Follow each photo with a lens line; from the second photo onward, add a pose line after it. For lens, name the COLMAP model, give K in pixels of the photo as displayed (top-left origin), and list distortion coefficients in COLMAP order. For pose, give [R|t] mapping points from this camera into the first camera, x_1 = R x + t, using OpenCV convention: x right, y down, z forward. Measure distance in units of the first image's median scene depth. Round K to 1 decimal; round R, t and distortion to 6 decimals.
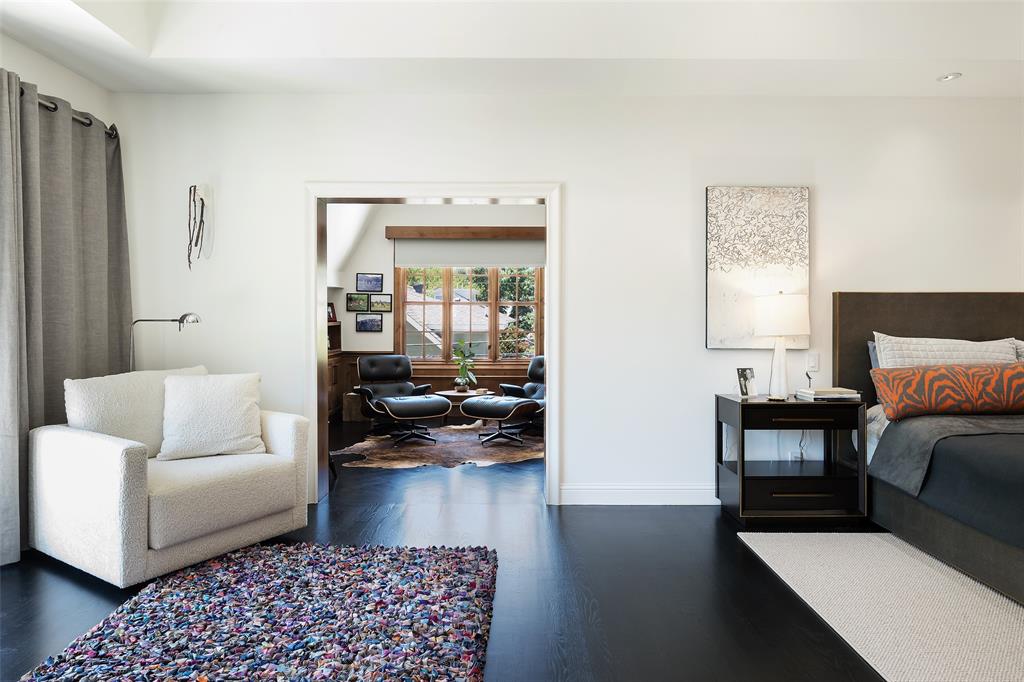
lens RADIAL K [[585.8, 0, 510.5], [0, 585.8, 322.7], [0, 0, 1]] dist [-0.000590, 0.000110]
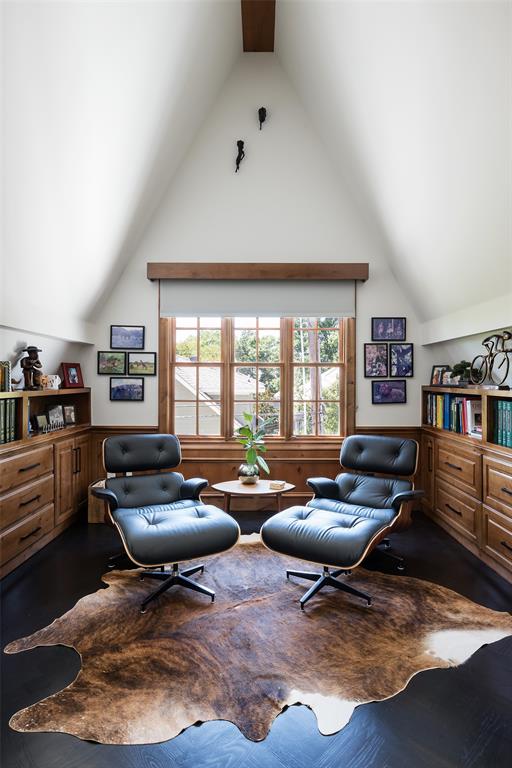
lens RADIAL K [[420.0, 0, 255.6], [0, 420.0, 381.4], [0, 0, 1]] dist [0.001968, 0.000044]
pose [[0.999957, -0.000553, -0.009274, -0.065683], [0.000488, 0.999976, -0.006961, -0.006387], [0.009278, 0.006956, 0.999933, 0.445797]]
